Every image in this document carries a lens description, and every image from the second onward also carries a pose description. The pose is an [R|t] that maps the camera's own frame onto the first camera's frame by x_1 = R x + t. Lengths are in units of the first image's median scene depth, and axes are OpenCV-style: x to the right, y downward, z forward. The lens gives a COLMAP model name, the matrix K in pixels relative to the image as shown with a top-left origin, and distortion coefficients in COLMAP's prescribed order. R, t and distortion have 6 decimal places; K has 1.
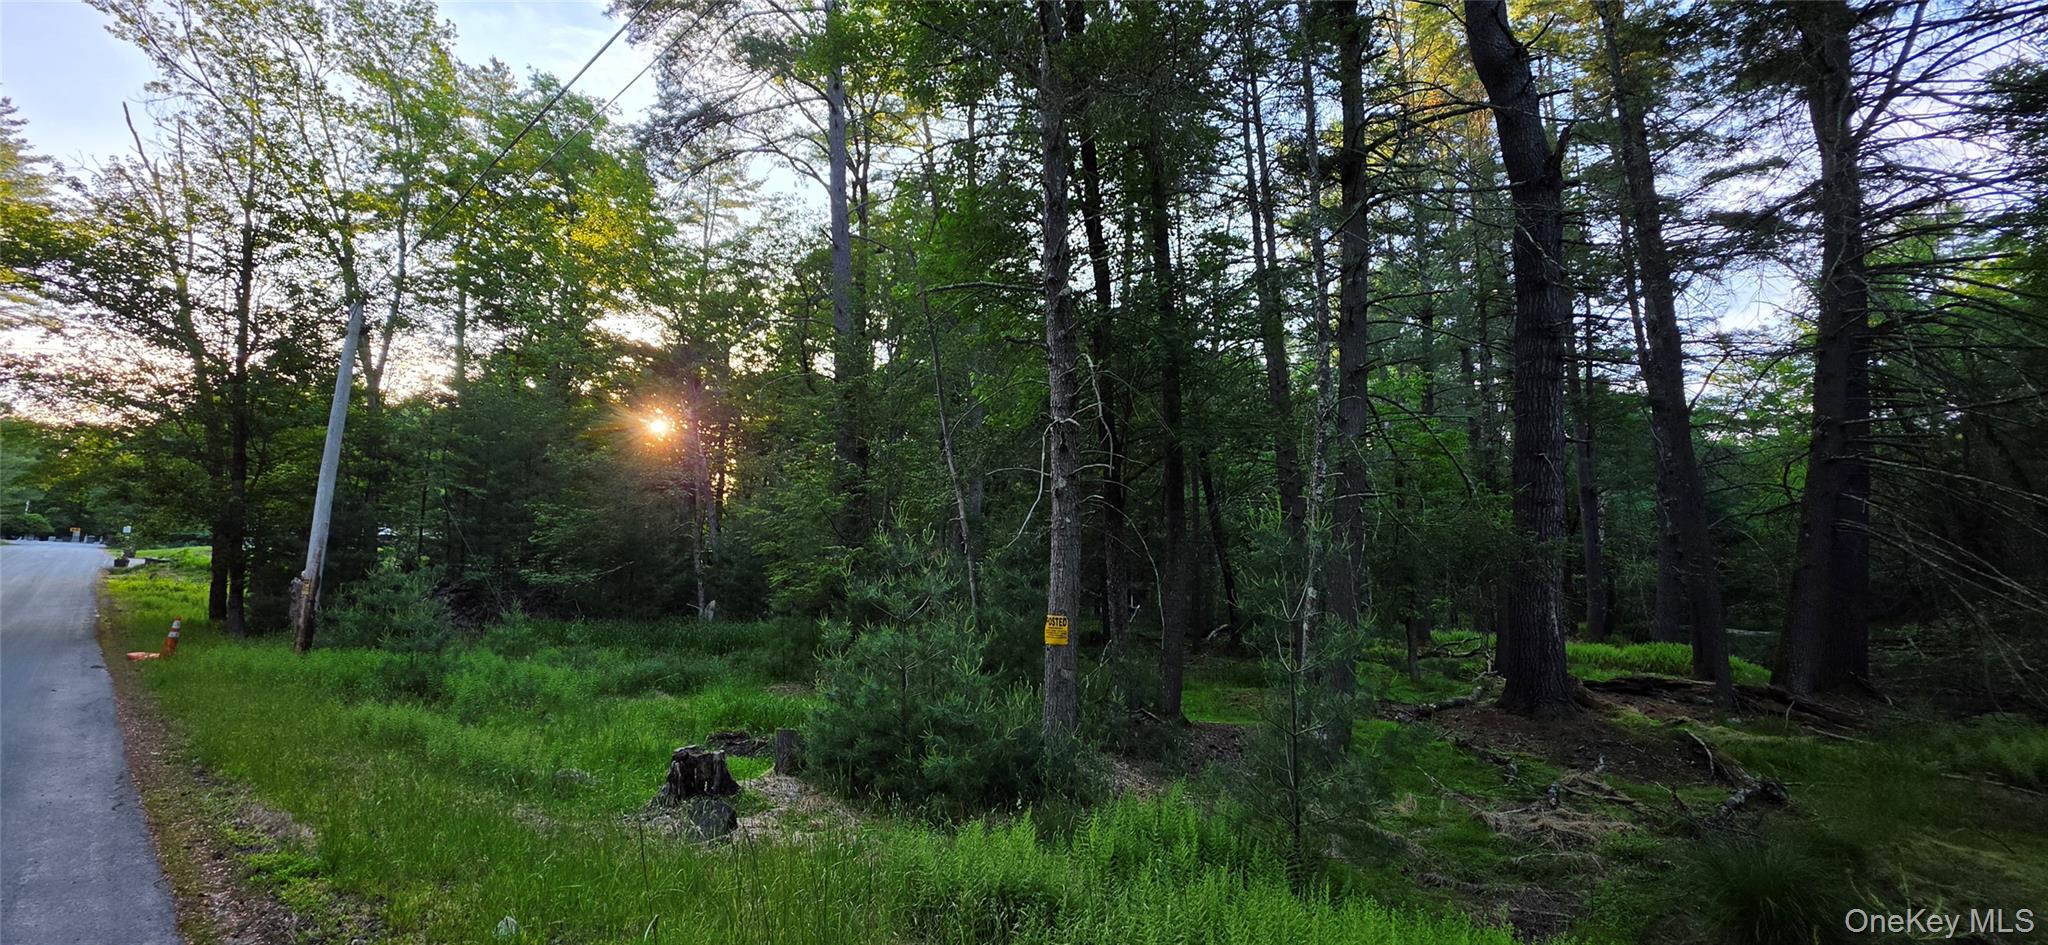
lens RADIAL K [[813.8, 0, 1022.8], [0, 813.8, 470.3], [0, 0, 1]] dist [-0.005895, 0.001693]
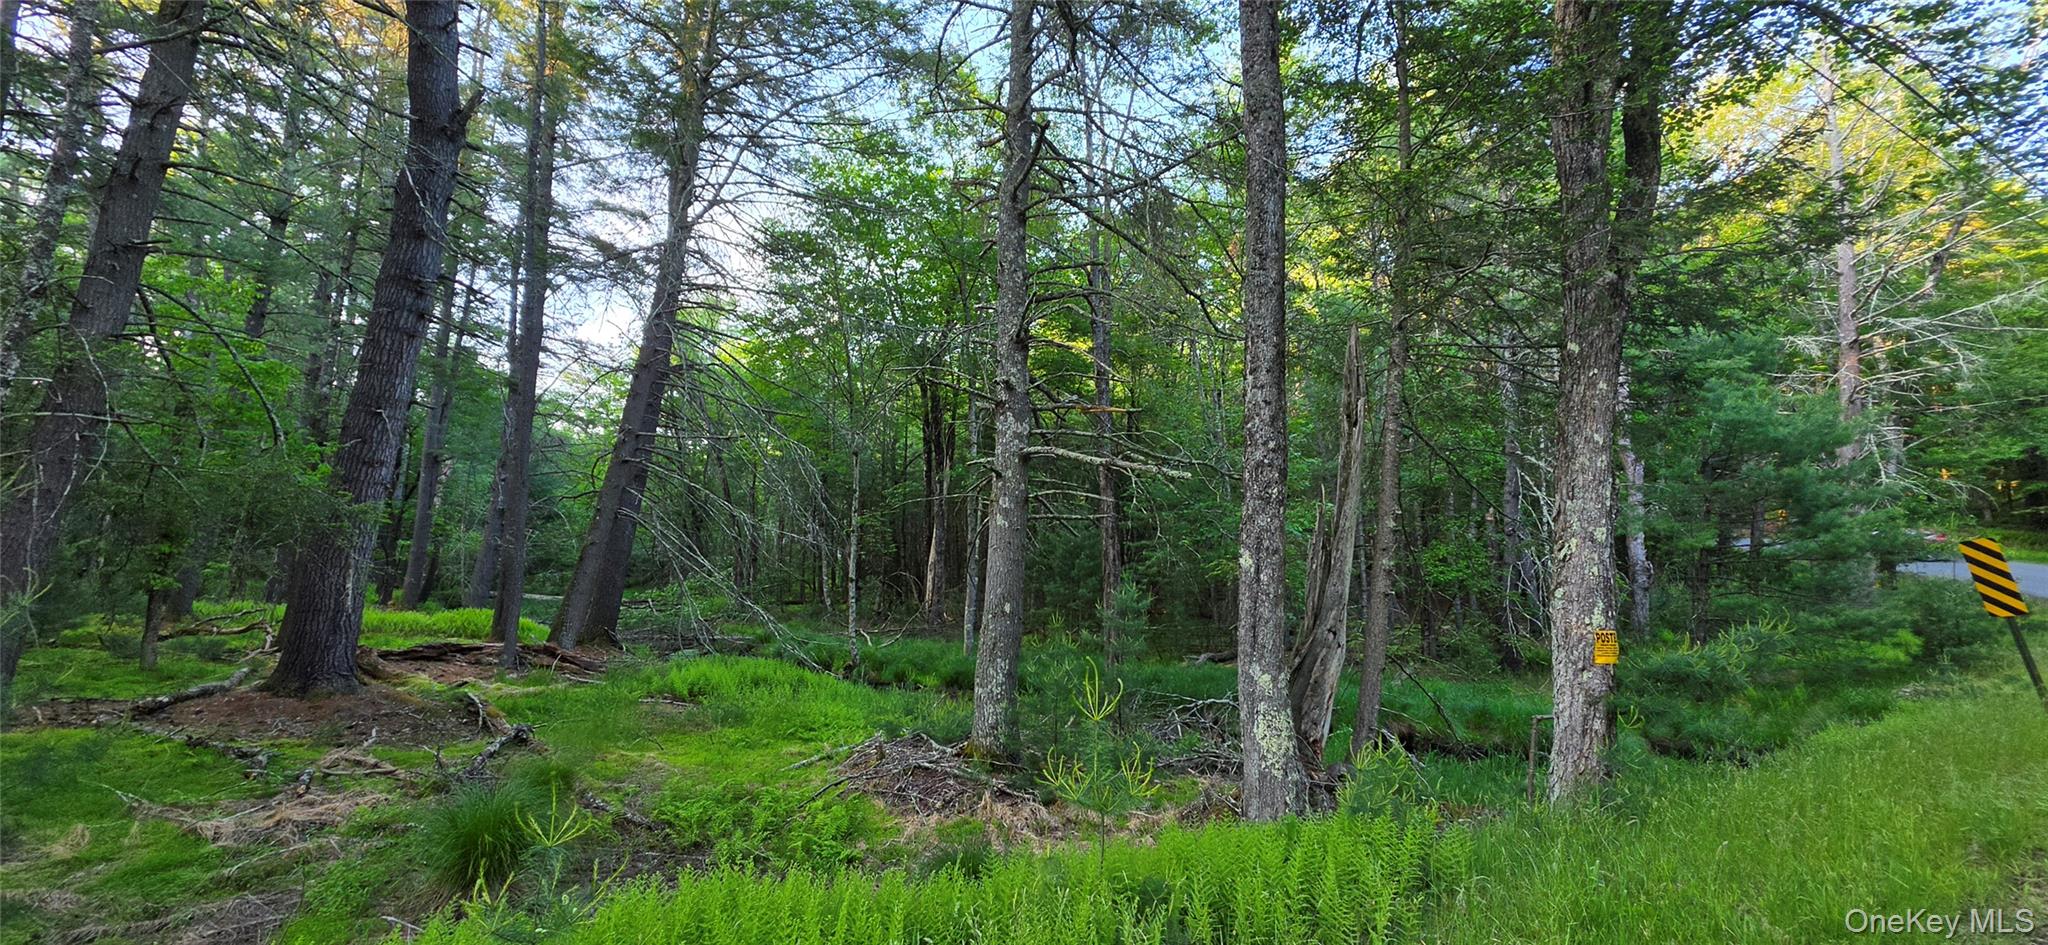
lens RADIAL K [[813.8, 0, 1022.8], [0, 813.8, 473.6], [0, 0, 1]] dist [-0.005895, 0.001693]
pose [[0.323098, 0.123498, 0.938273, 0.014791], [-0.164548, 0.983678, -0.072812, -0.002077], [-0.931950, -0.130866, 0.338146, -0.003667]]
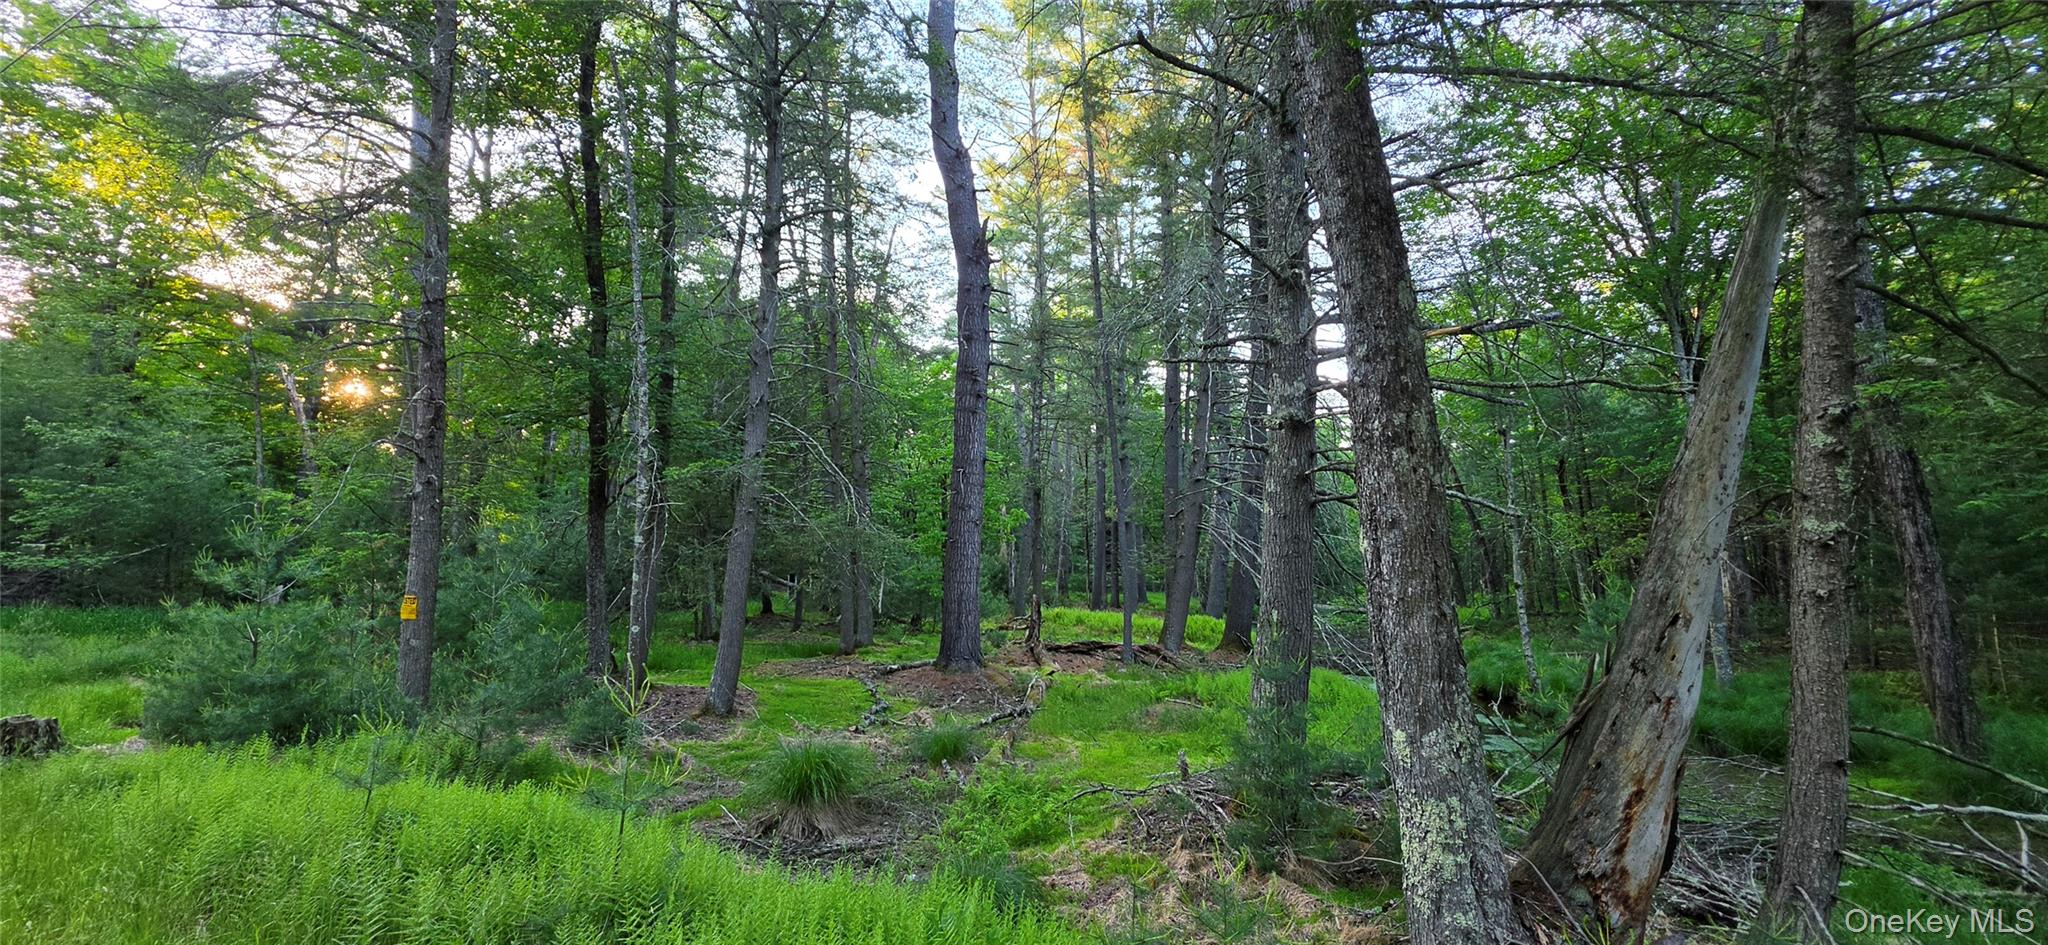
lens RADIAL K [[813.8, 0, 1017.6], [0, 813.8, 468.6], [0, 0, 1]] dist [-0.005895, 0.001693]
pose [[0.962833, 0.032726, 0.268109, 0.323186], [-0.037744, 0.999195, 0.013583, -0.035834], [-0.267449, -0.023198, 0.963293, -0.233595]]
